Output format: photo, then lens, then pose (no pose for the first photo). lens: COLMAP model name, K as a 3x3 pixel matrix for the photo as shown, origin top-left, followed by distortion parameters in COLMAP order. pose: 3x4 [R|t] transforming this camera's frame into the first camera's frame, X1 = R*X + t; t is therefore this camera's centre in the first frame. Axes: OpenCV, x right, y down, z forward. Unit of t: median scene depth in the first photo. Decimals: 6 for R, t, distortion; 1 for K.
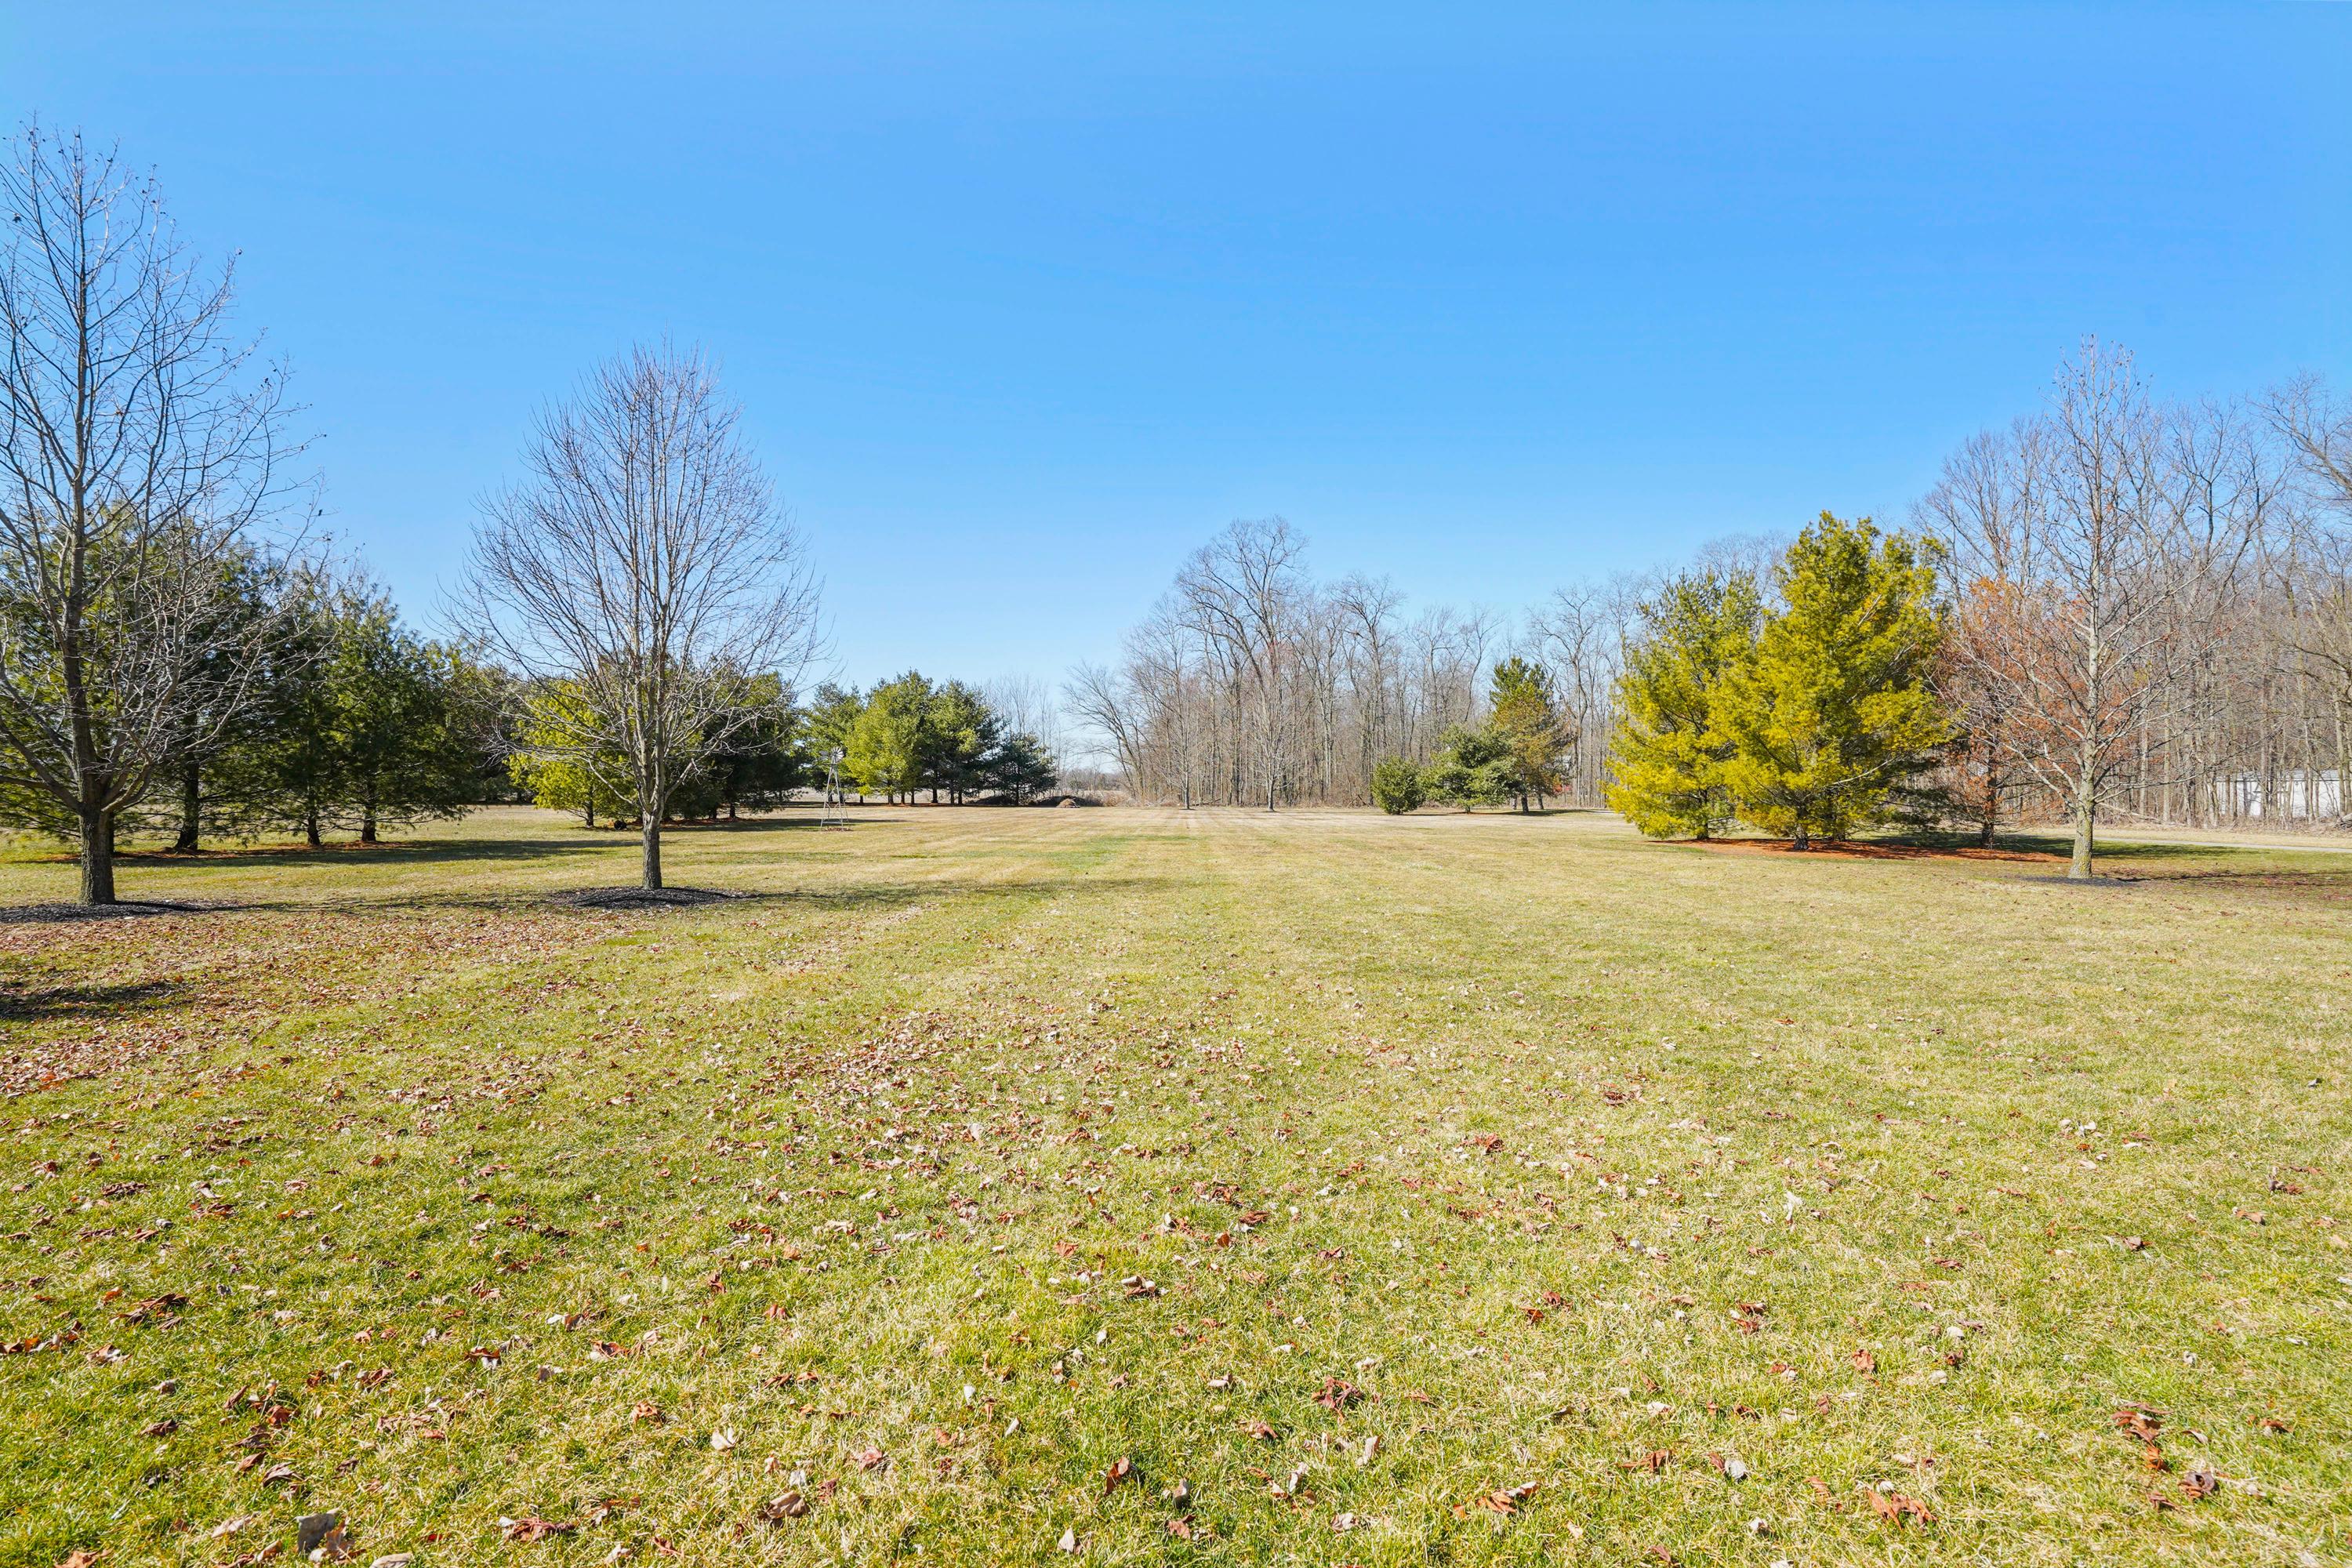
lens RADIAL K [[1117.7, 0, 1178.0], [0, 1117.7, 786.7], [0, 0, 1]] dist [-0.042973, 0.013959]
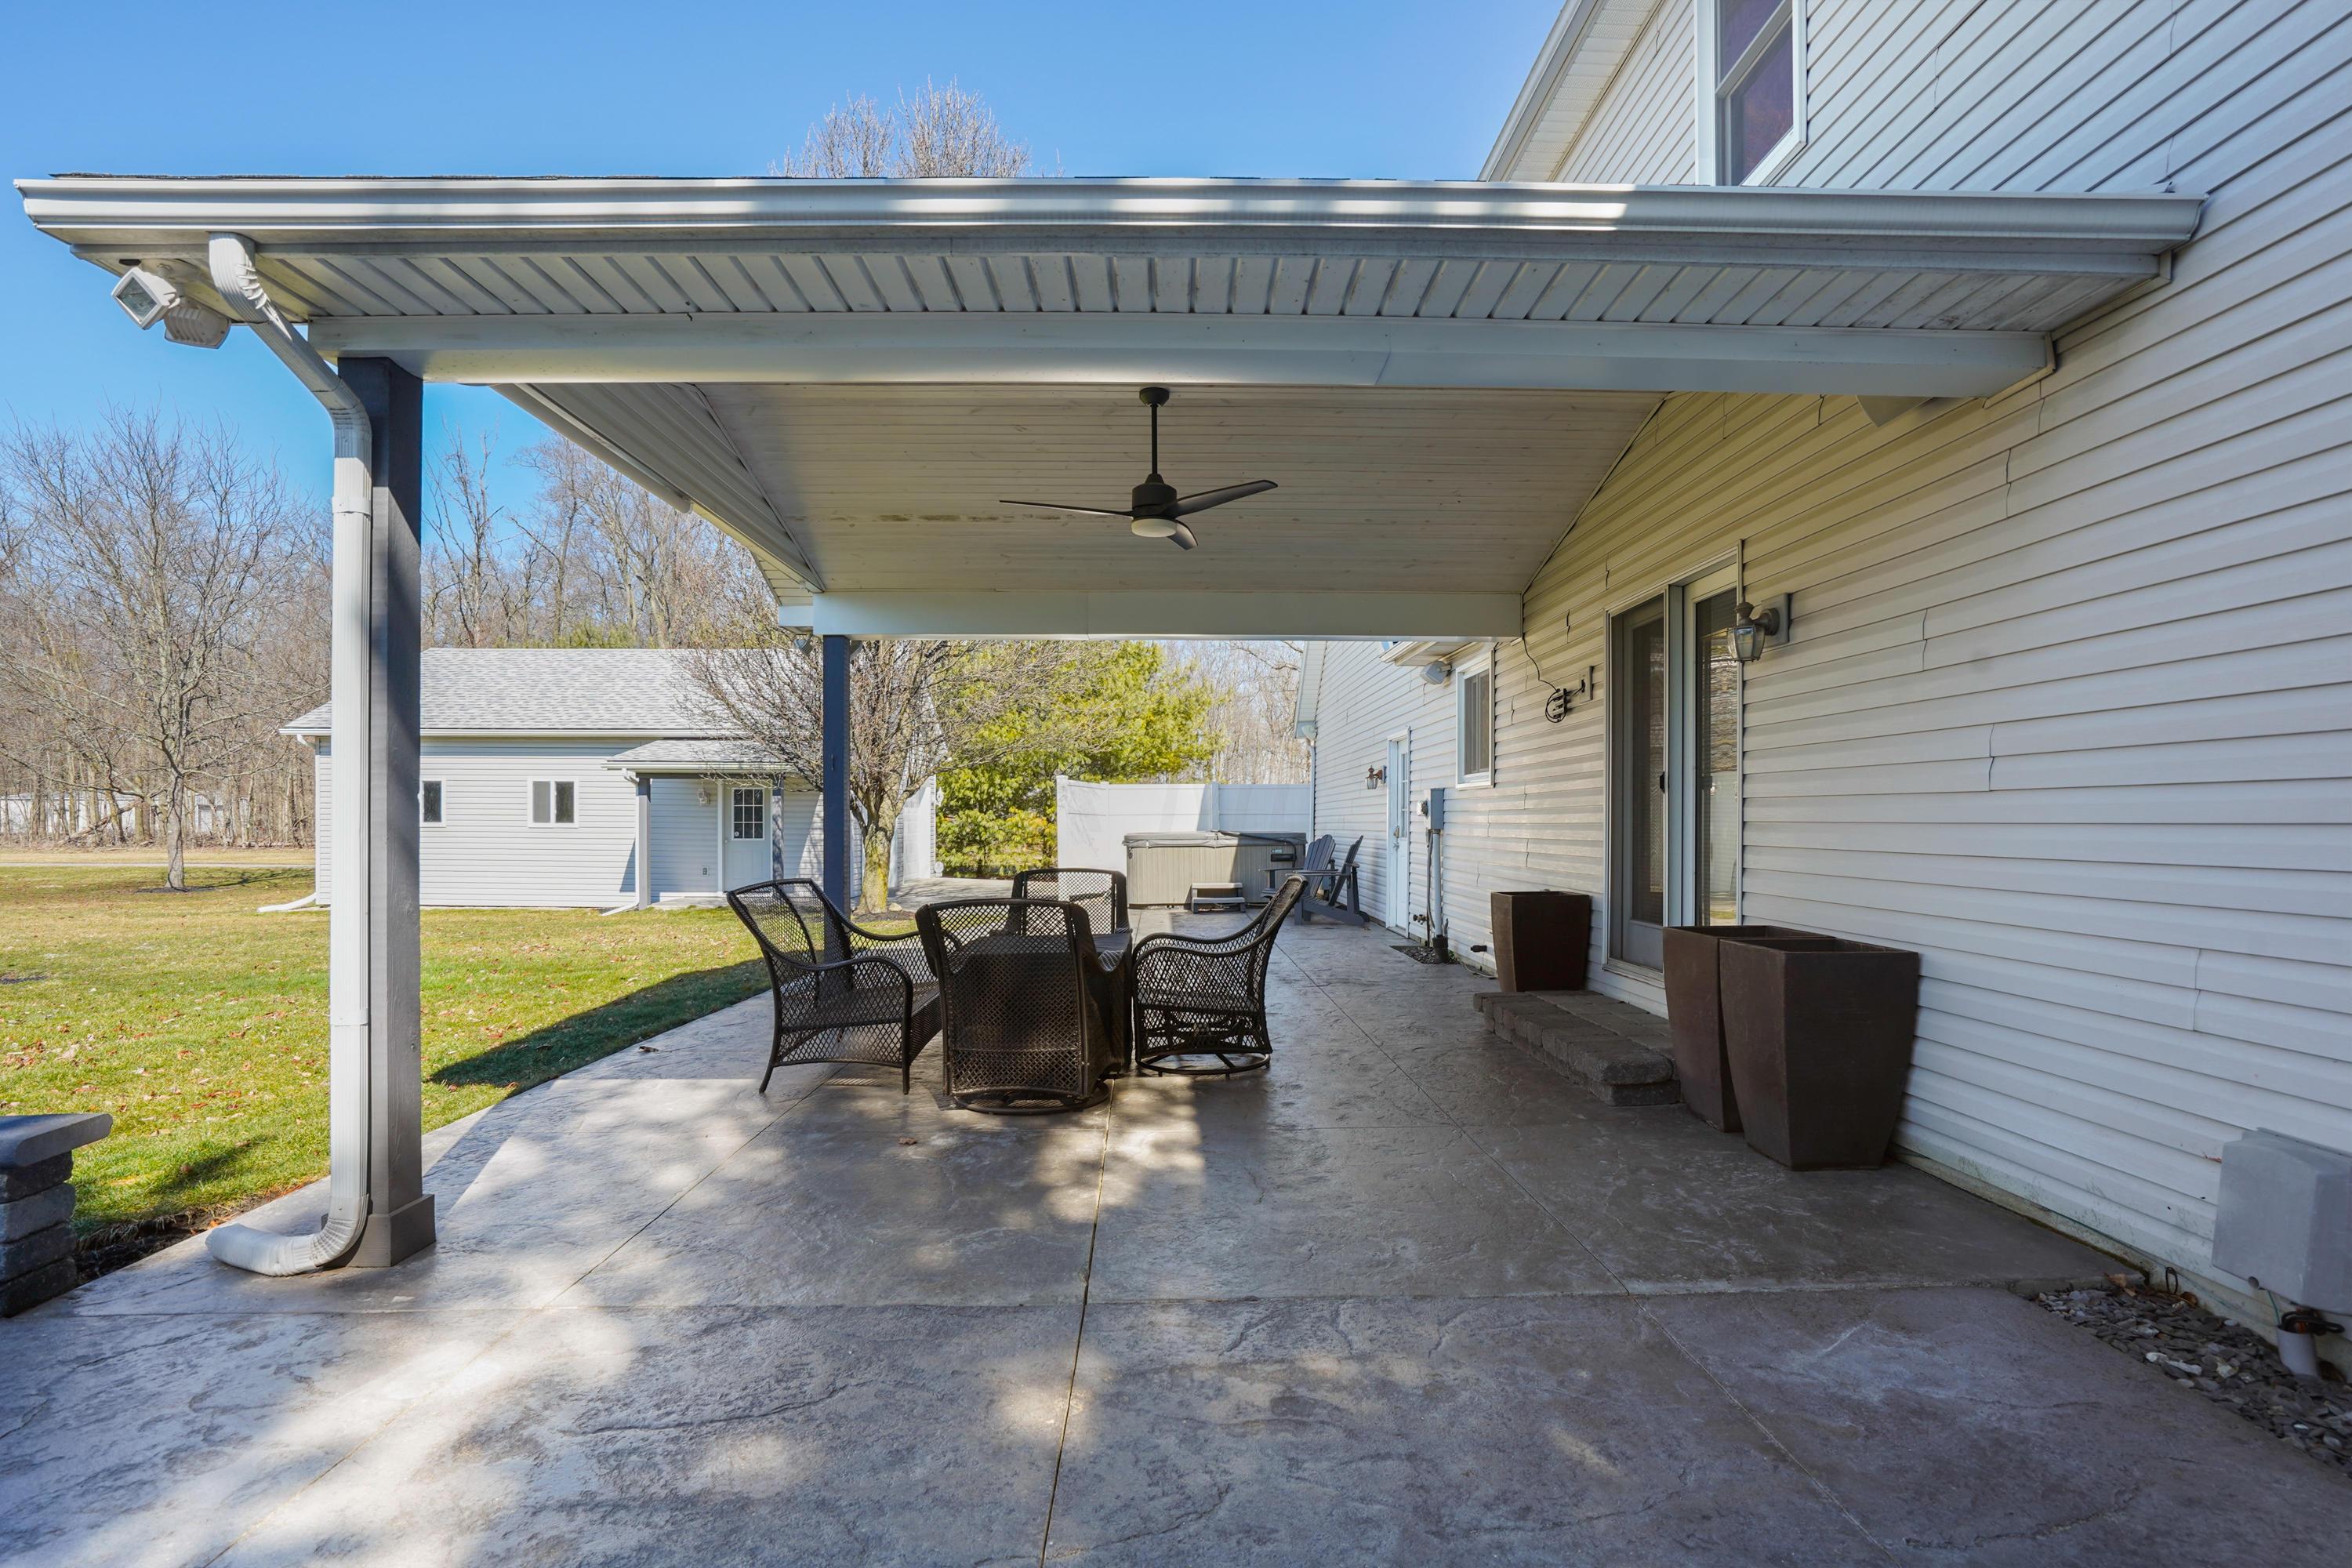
lens RADIAL K [[1117.7, 0, 1176.5], [0, 1117.7, 837.6], [0, 0, 1]] dist [-0.042973, 0.013959]
pose [[0.010413, -0.025202, 0.999628, -0.054391], [-0.007881, 0.999649, 0.025285, -0.005070], [-0.999915, -0.008142, 0.010211, -0.127832]]
